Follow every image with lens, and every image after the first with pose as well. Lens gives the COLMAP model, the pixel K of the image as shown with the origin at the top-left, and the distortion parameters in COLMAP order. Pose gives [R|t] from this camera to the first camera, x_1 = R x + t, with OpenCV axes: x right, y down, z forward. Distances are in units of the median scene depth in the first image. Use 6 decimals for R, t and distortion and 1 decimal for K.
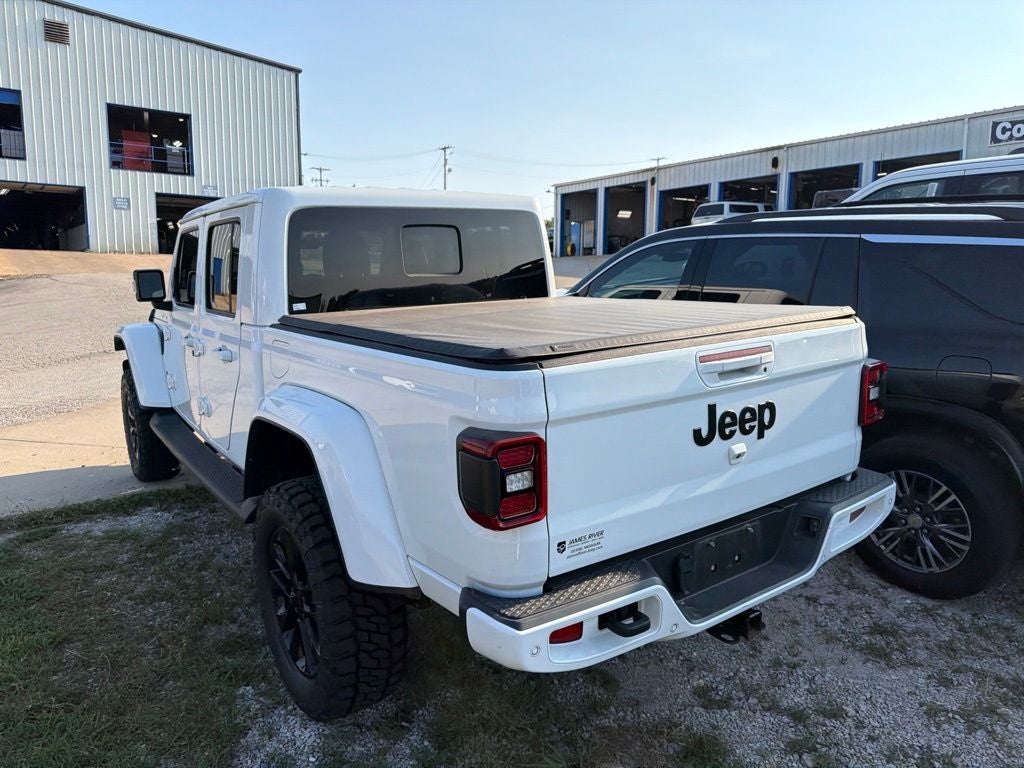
lens RADIAL K [[723.0, 0, 515.4], [0, 723.0, 382.7], [0, 0, 1]] dist [0.004534, -0.003843]
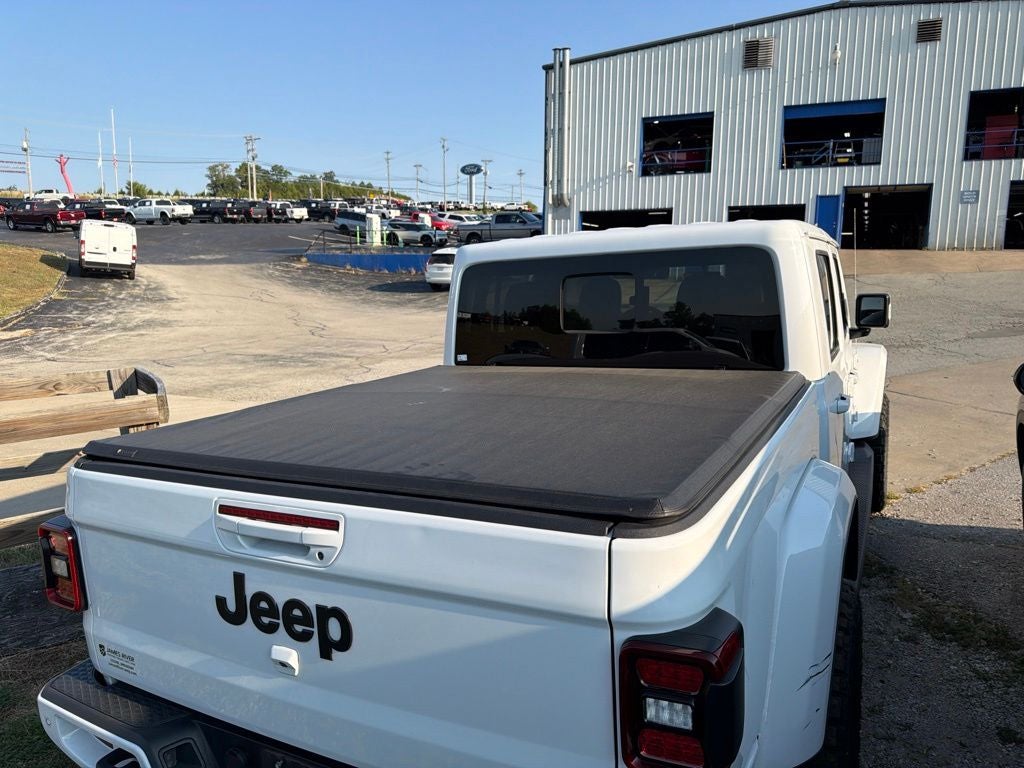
lens RADIAL K [[726.7, 0, 519.6], [0, 726.7, 389.3], [0, 0, 1]] dist [0.043294, -0.054449]
pose [[0.451565, 0.140402, -0.881122, 0.630359], [-0.124567, 0.987790, 0.093560, -0.159251], [0.883500, 0.067511, 0.463541, 0.549295]]
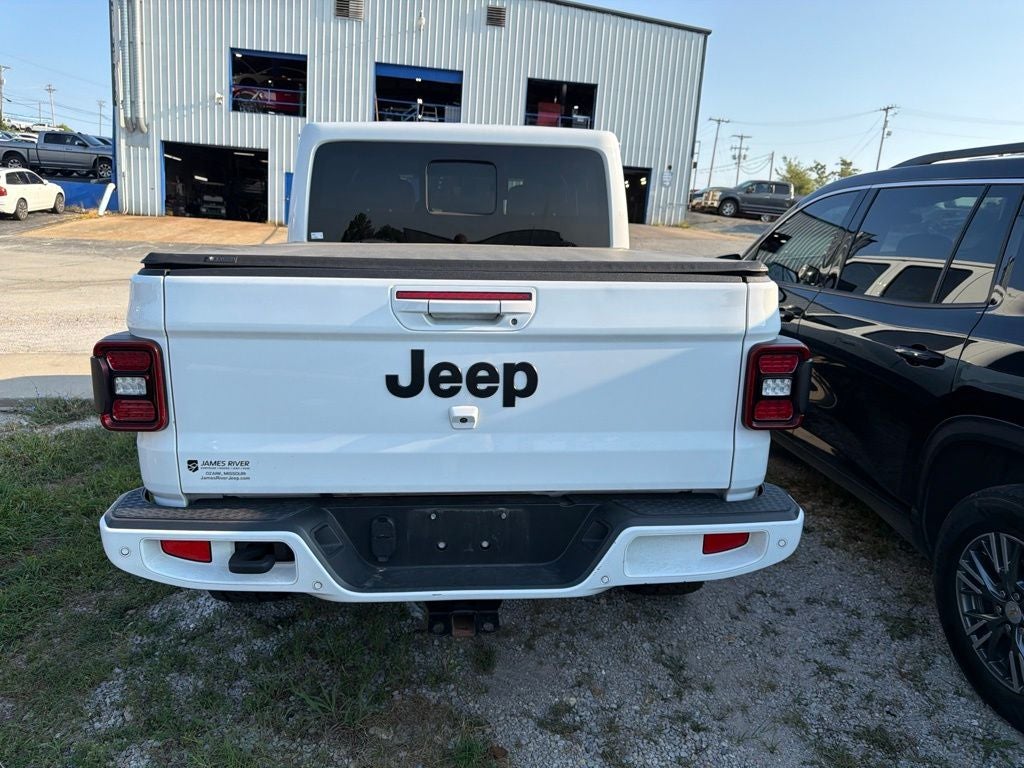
lens RADIAL K [[729.1, 0, 512.0], [0, 729.1, 384.0], [0, 0, 1]] dist [0.027722, -0.033010]
pose [[0.850219, 0.151014, -0.504304, 0.495217], [-0.131858, 0.988524, 0.073712, -0.005568], [0.509648, 0.003825, 0.860374, 0.194463]]
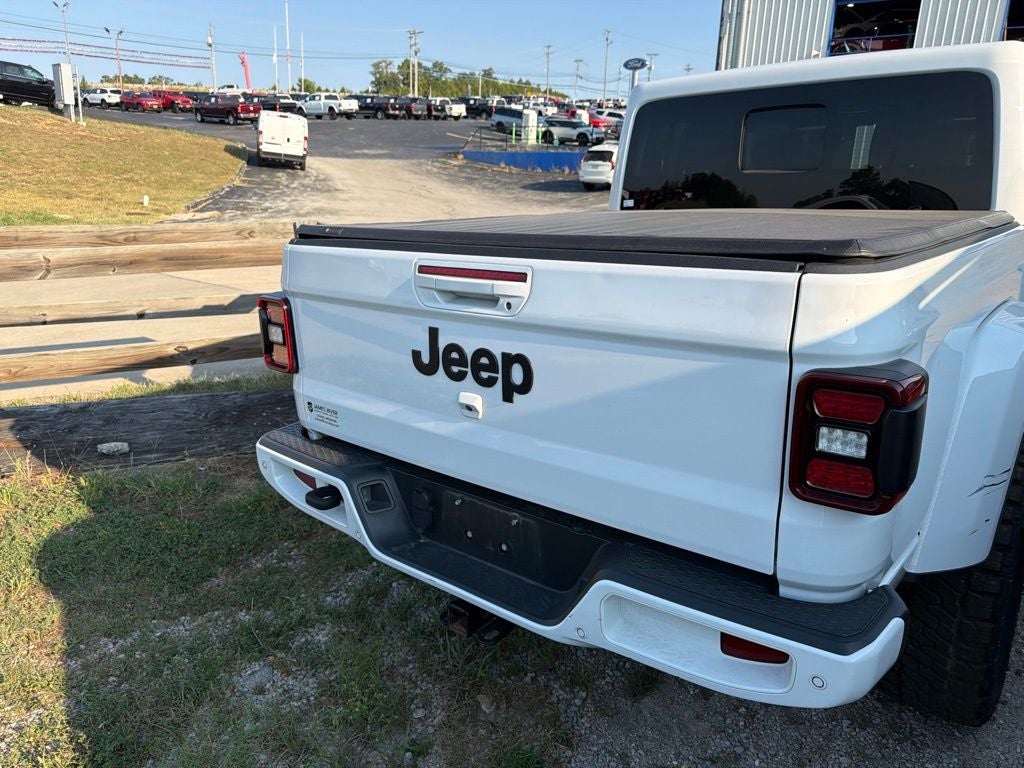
lens RADIAL K [[728.1, 0, 517.5], [0, 728.1, 390.2], [0, 0, 1]] dist [0.056429, -0.079980]
pose [[0.259370, 0.277802, -0.924961, 0.662454], [-0.162090, 0.956673, 0.241875, -0.072208], [0.952079, 0.087192, 0.293162, 0.524523]]
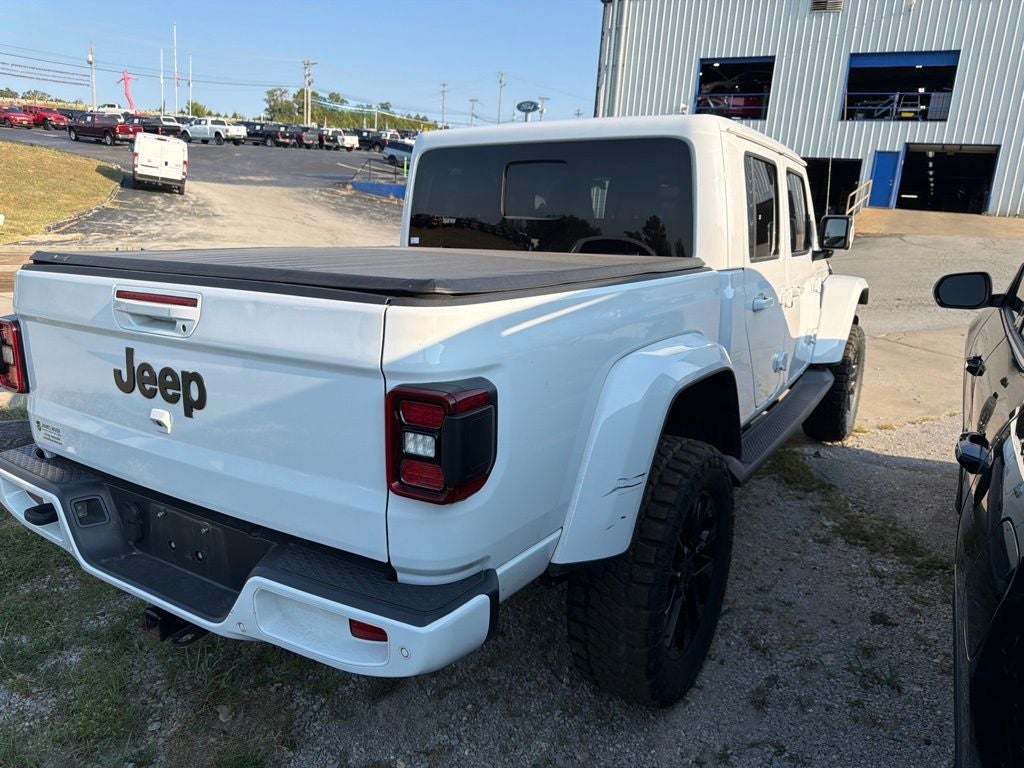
lens RADIAL K [[729.1, 0, 512.0], [0, 729.1, 384.0], [0, 0, 1]] dist [0.027722, -0.033010]
pose [[0.380474, 0.231988, -0.895221, 0.768857], [-0.191571, 0.966799, 0.169118, -0.102800], [0.904732, 0.107154, 0.412284, 0.649284]]
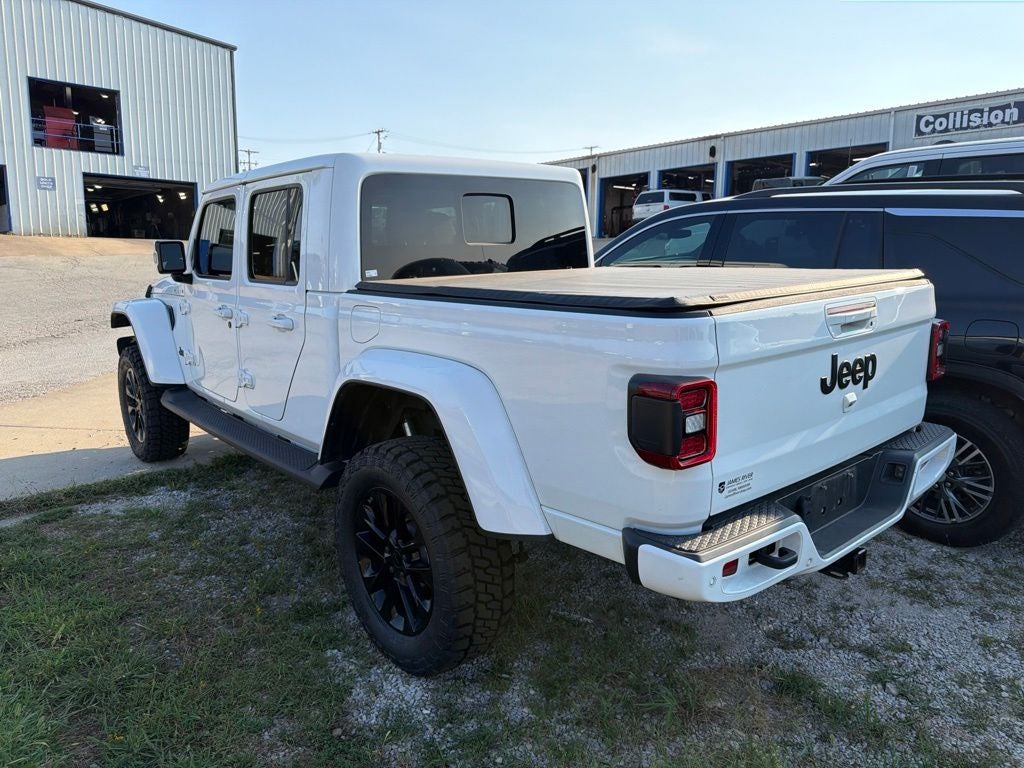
lens RADIAL K [[717.5, 0, 512.0], [0, 717.5, 384.0], [0, 0, 1]] dist [0.019640, -0.020384]
pose [[0.996219, -0.011706, 0.086091, -0.179723], [0.010014, 0.999749, 0.020063, 0.028697], [-0.086304, -0.019125, 0.996085, -0.010032]]
